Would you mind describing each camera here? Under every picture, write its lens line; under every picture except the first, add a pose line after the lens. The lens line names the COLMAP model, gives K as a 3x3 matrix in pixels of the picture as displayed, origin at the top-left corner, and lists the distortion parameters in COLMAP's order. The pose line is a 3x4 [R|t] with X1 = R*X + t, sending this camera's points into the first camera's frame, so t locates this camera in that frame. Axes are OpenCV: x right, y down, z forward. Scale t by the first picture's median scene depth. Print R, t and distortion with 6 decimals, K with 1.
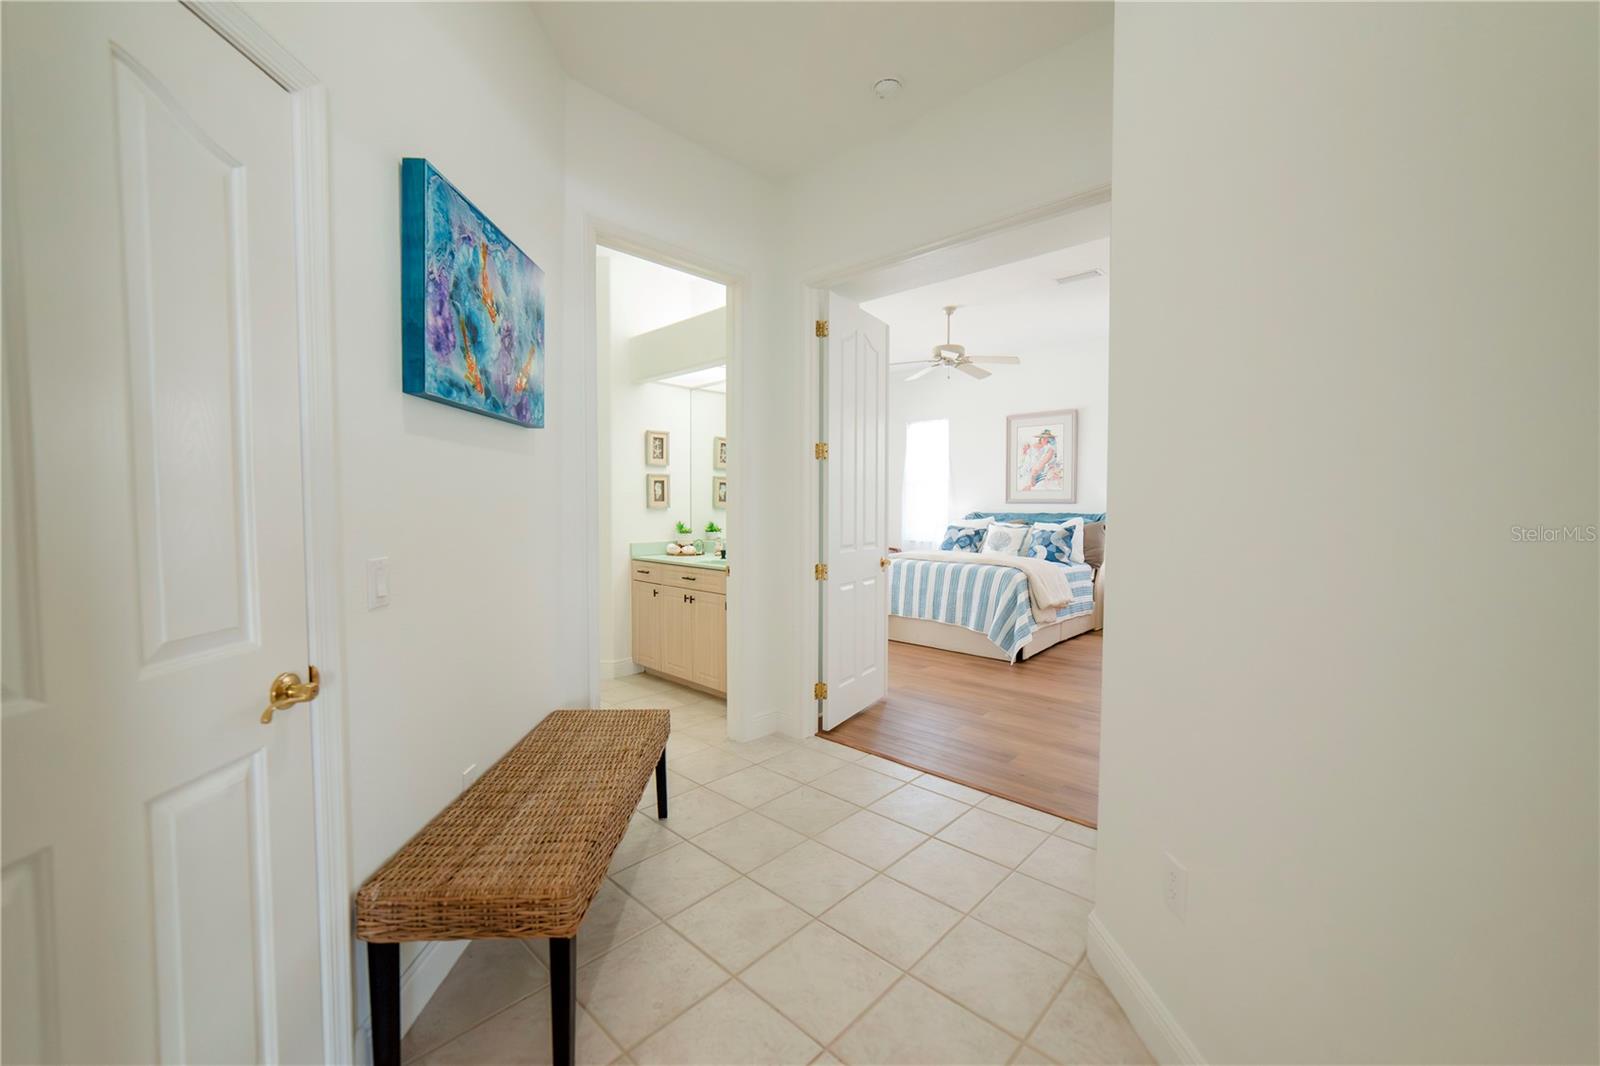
lens RADIAL K [[621.4, 0, 799.0], [0, 621.4, 540.8], [0, 0, 1]] dist [-0.018124, 0.004437]
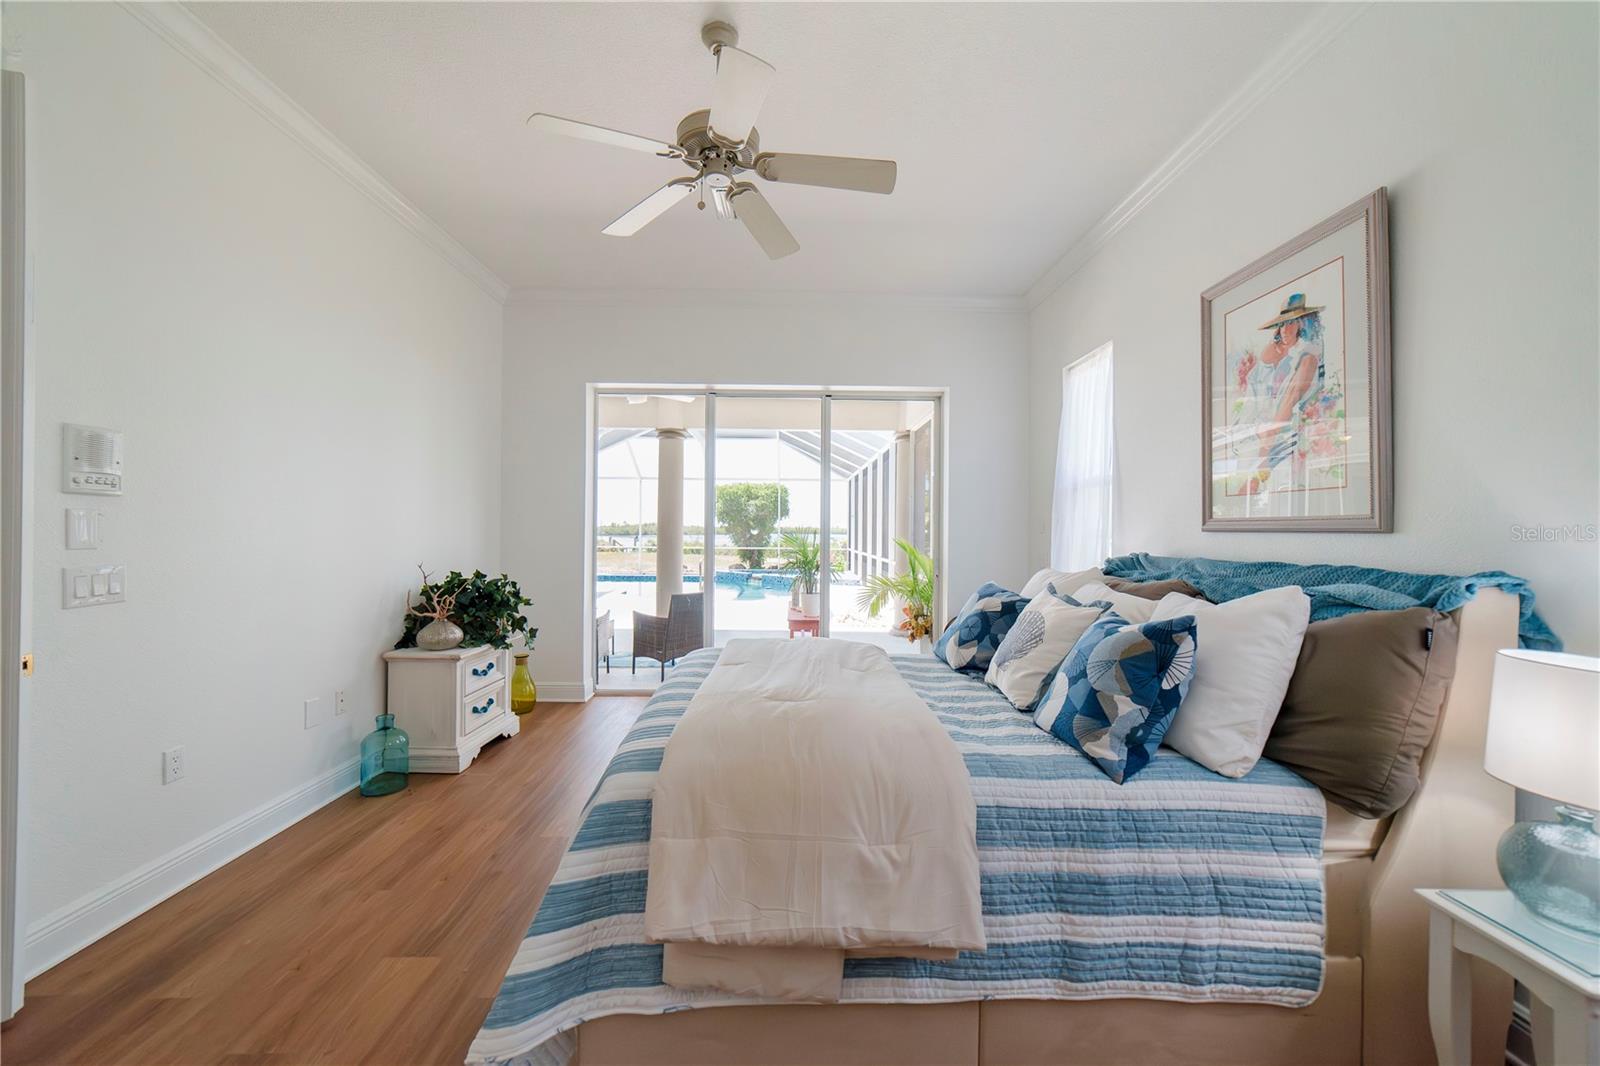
lens RADIAL K [[621.4, 0, 800.3], [0, 621.4, 527.9], [0, 0, 1]] dist [-0.018124, 0.004437]
pose [[0.701261, -0.003023, -0.712898, 0.792859], [-0.044349, 0.997869, -0.047856, -0.065638], [0.711524, 0.065175, 0.699633, 1.091694]]
